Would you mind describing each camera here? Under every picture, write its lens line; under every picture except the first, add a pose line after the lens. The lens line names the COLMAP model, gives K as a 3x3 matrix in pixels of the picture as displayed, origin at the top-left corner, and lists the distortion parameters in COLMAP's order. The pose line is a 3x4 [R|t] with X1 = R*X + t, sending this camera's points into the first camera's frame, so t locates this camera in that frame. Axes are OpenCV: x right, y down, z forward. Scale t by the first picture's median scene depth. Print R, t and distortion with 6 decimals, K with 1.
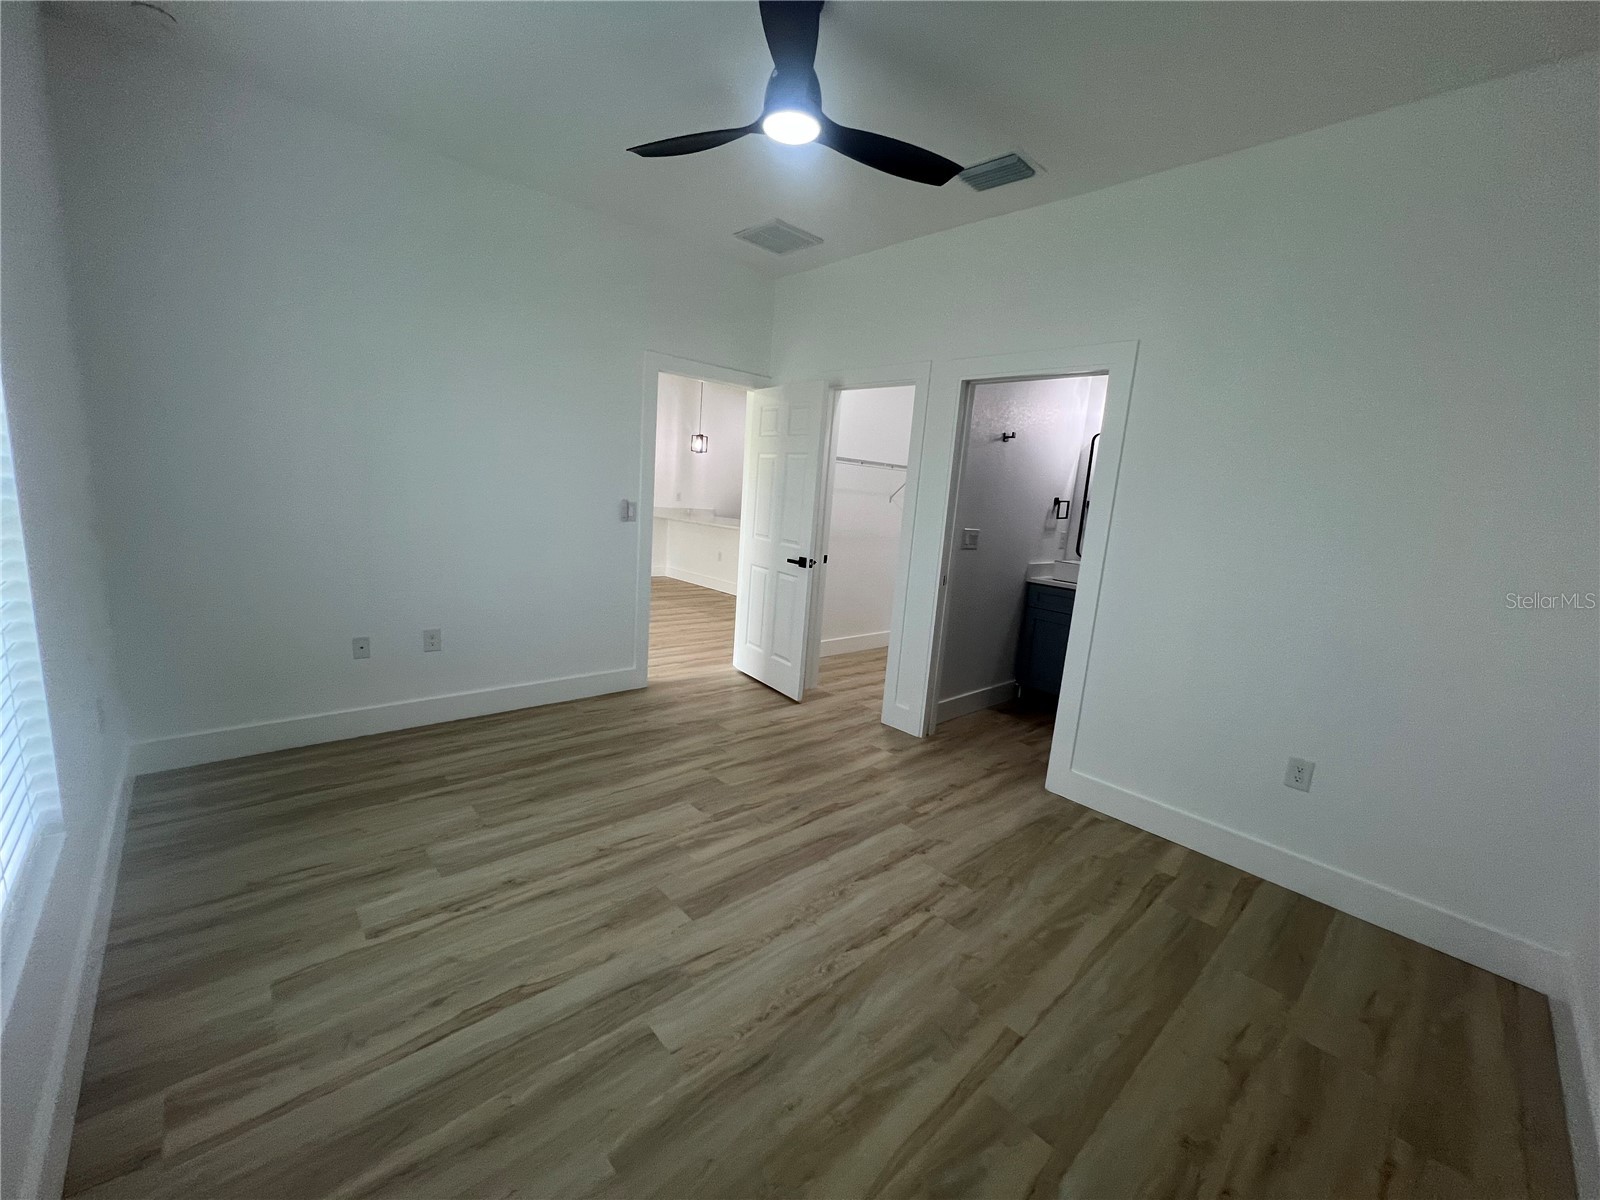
lens RADIAL K [[640.3, 0, 797.2], [0, 640.3, 602.4], [0, 0, 1]] dist [-0.001299, 0.000970]
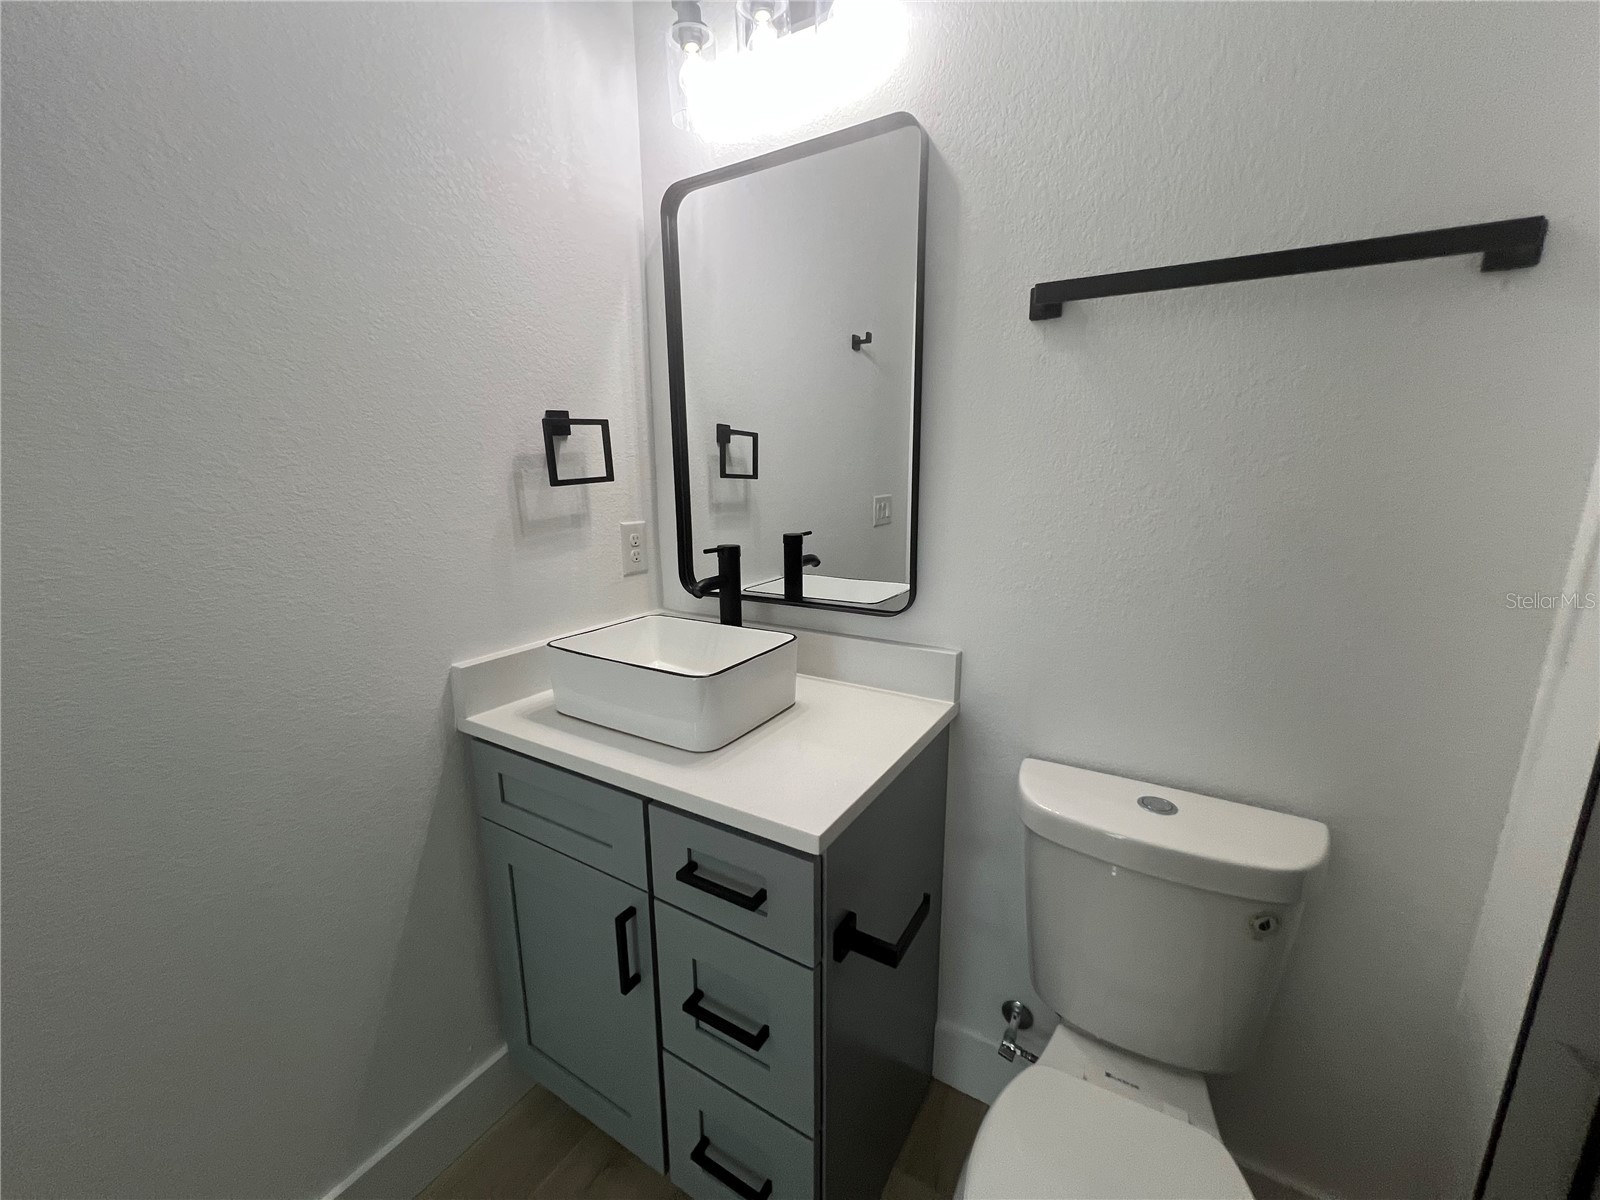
lens RADIAL K [[640.3, 0, 804.5], [0, 640.3, 603.4], [0, 0, 1]] dist [-0.001299, 0.000970]
pose [[0.958978, -0.137821, 0.247723, 0.770690], [0.126486, 0.990080, 0.061183, -0.146761], [-0.253698, -0.027339, 0.966897, 1.244272]]
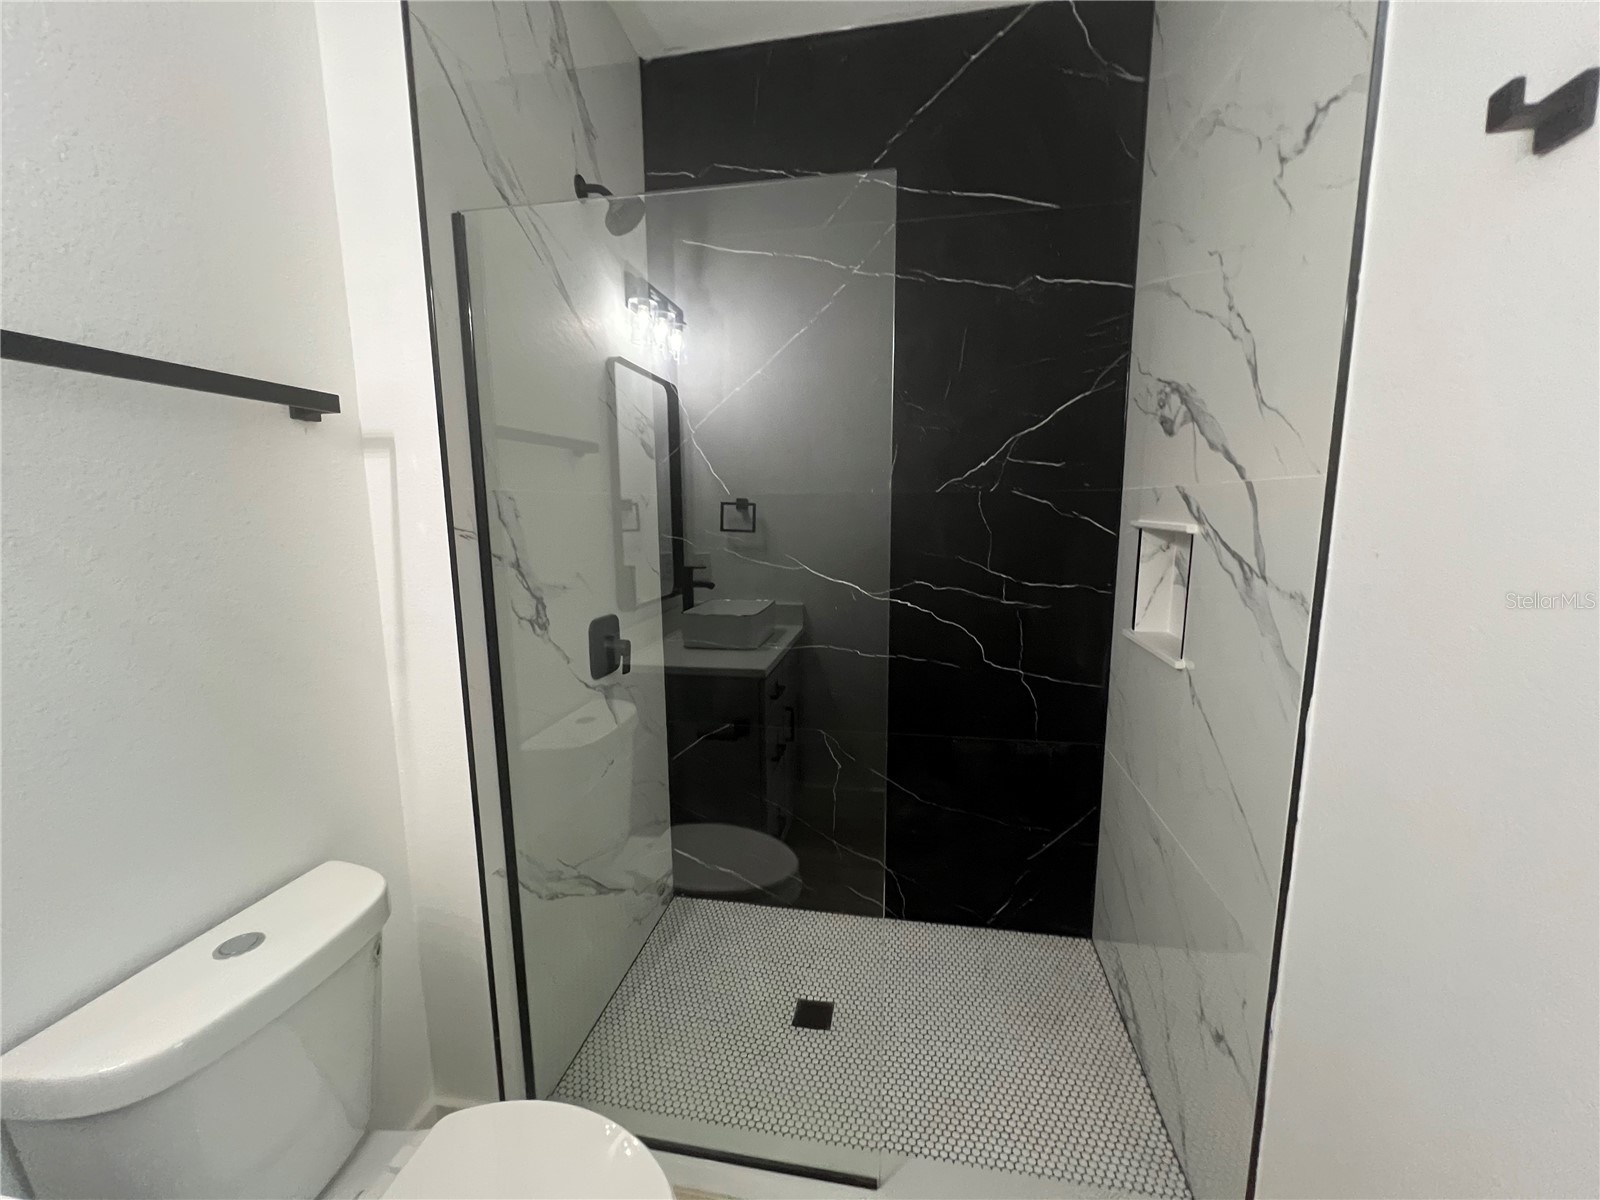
lens RADIAL K [[641.8, 0, 806.6], [0, 641.8, 604.9], [0, 0, 1]] dist [-0.001435, 0.000981]
pose [[-0.598193, -0.192497, 0.777888, 0.632571], [0.103365, 0.944075, 0.313109, -0.228536], [-0.794657, 0.267706, -0.544842, 1.462941]]
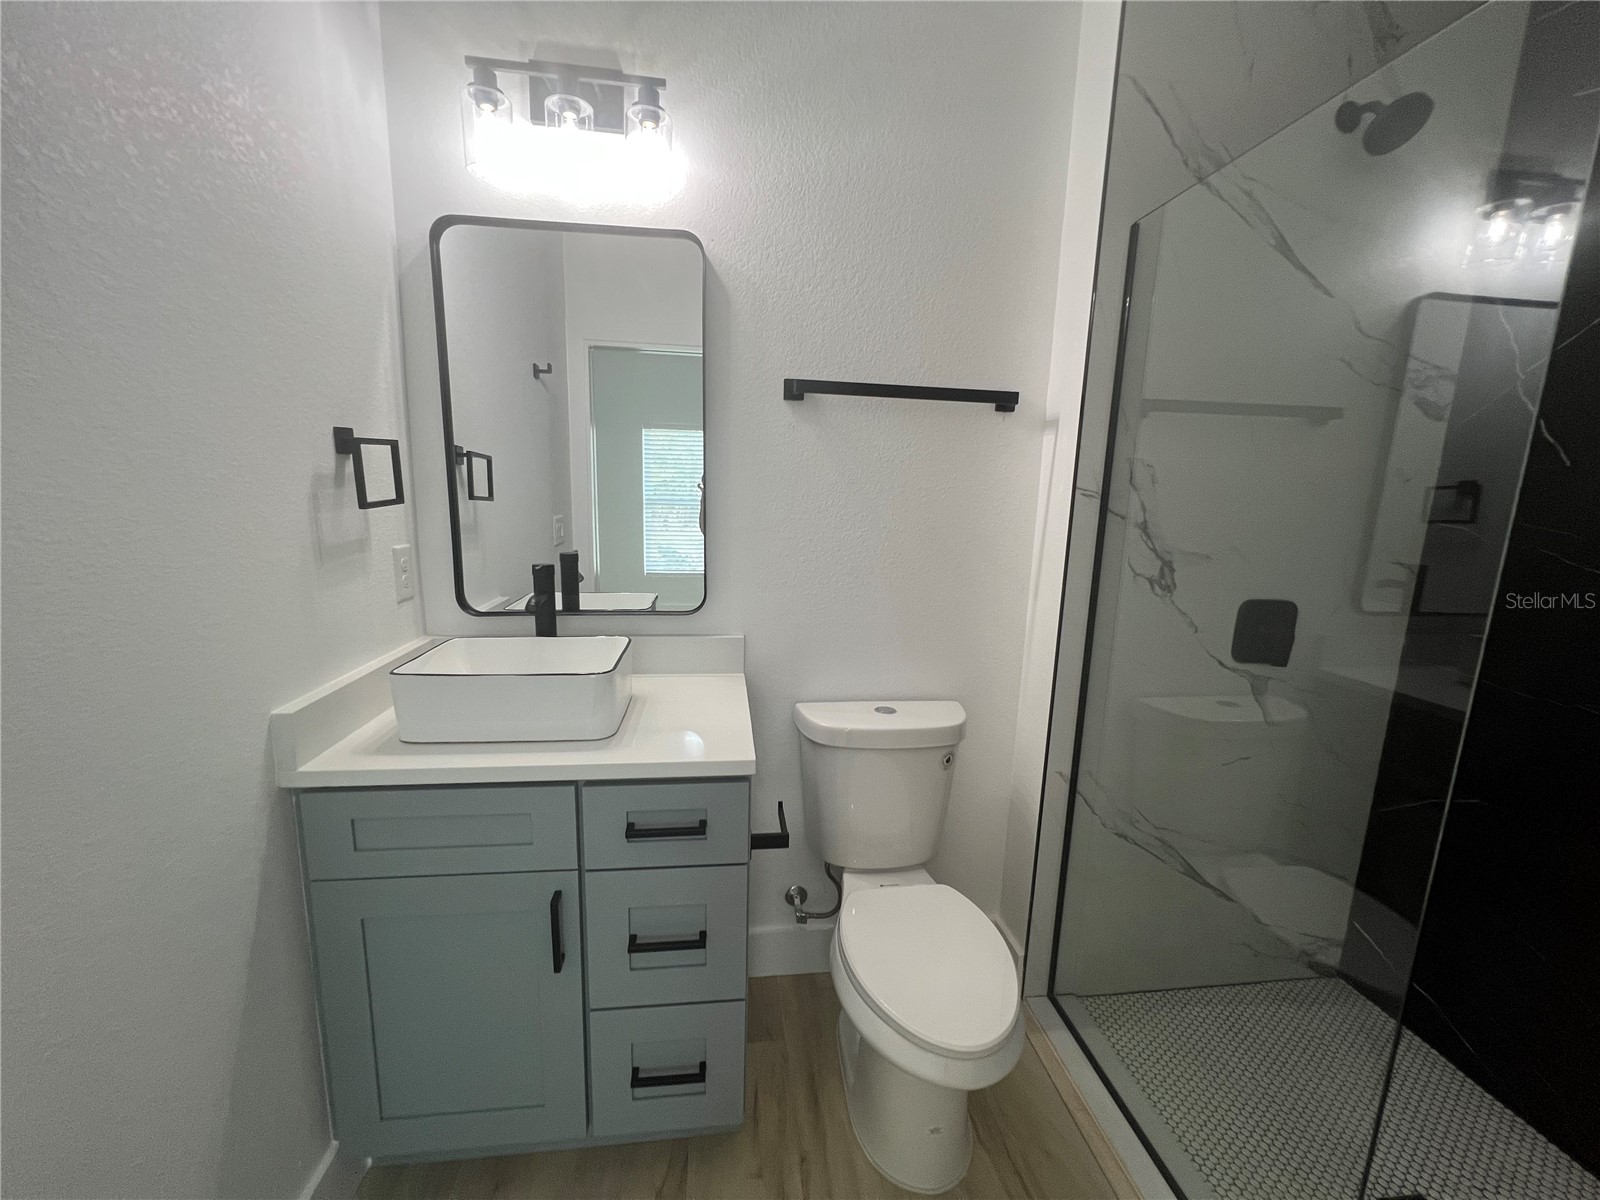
lens RADIAL K [[640.3, 0, 798.1], [0, 640.3, 603.2], [0, 0, 1]] dist [-0.001299, 0.000970]
pose [[0.588502, -0.200262, 0.783301, 0.528547], [0.158747, 0.978600, 0.130924, -0.174051], [-0.792757, 0.047298, 0.607700, 1.243660]]
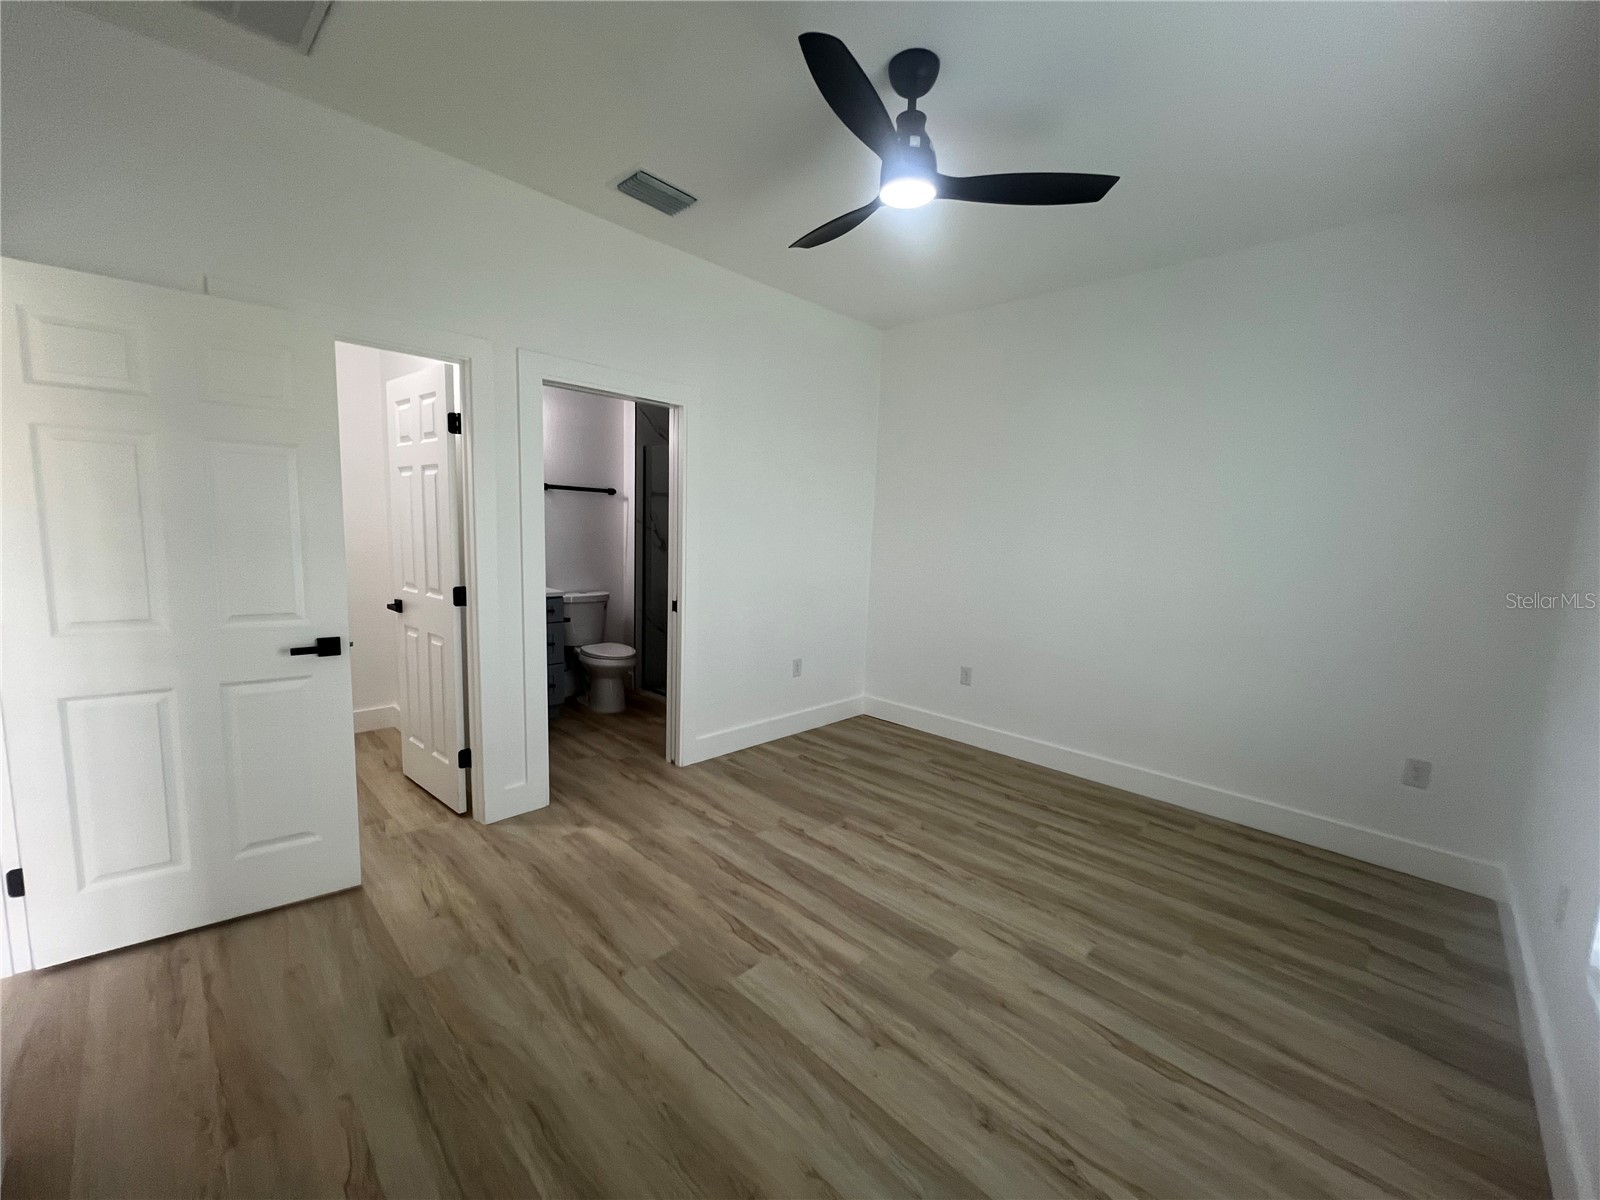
lens RADIAL K [[640.3, 0, 808.0], [0, 640.3, 593.7], [0, 0, 1]] dist [-0.001299, 0.000970]
pose [[-0.054240, -0.186406, 0.980974, -0.859320], [0.134971, 0.972036, 0.192170, -0.246960], [-0.989364, 0.142826, -0.027564, 0.952323]]
